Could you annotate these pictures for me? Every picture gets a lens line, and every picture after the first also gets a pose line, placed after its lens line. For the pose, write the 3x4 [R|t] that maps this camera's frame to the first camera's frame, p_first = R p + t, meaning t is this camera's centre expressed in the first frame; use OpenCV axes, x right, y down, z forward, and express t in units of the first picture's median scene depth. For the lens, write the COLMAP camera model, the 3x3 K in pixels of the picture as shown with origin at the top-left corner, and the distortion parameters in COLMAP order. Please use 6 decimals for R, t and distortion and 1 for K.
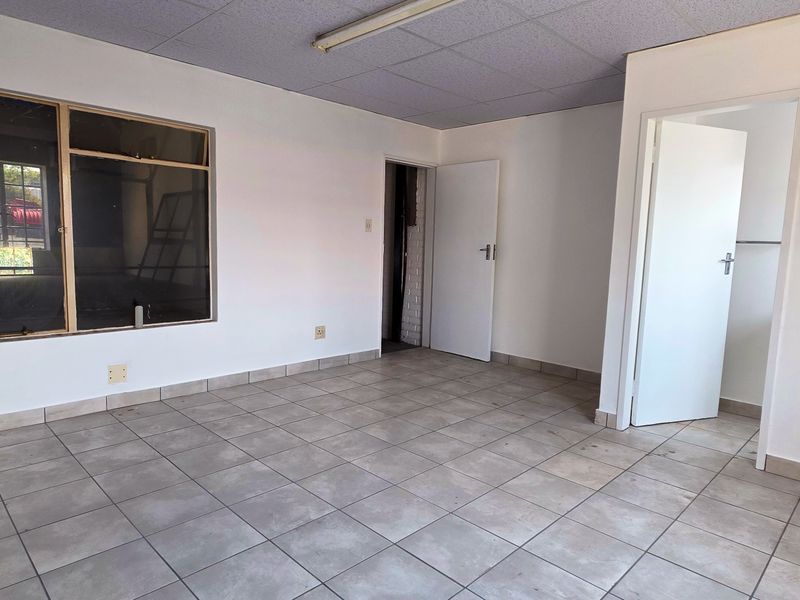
lens RADIAL K [[516.1, 0, 399.5], [0, 516.1, 300.8], [0, 0, 1]] dist [0.005577, -0.005107]
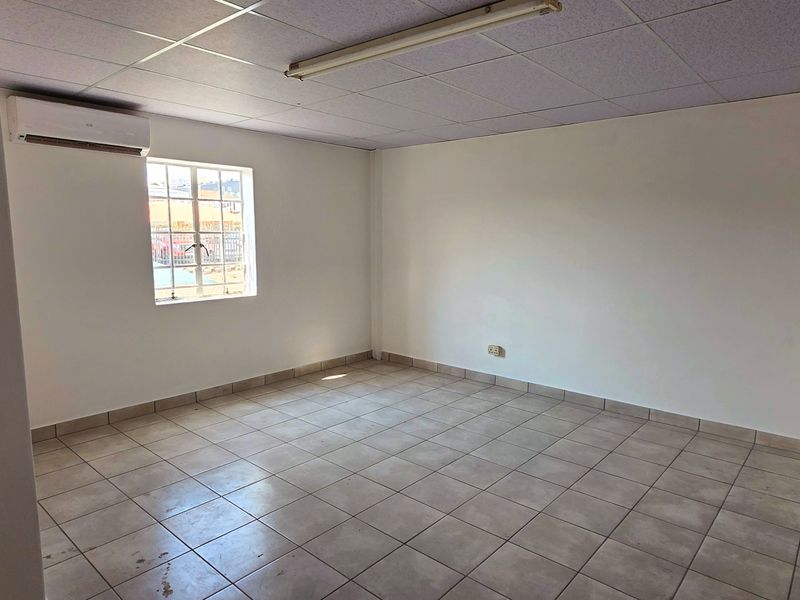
lens RADIAL K [[516.1, 0, 400.7], [0, 516.1, 300.8], [0, 0, 1]] dist [0.005577, -0.005107]
pose [[-0.997791, -0.024316, -0.061829, 0.062928], [-0.038245, 0.971180, 0.235260, -0.319158], [0.054327, 0.237105, -0.969964, 1.910878]]
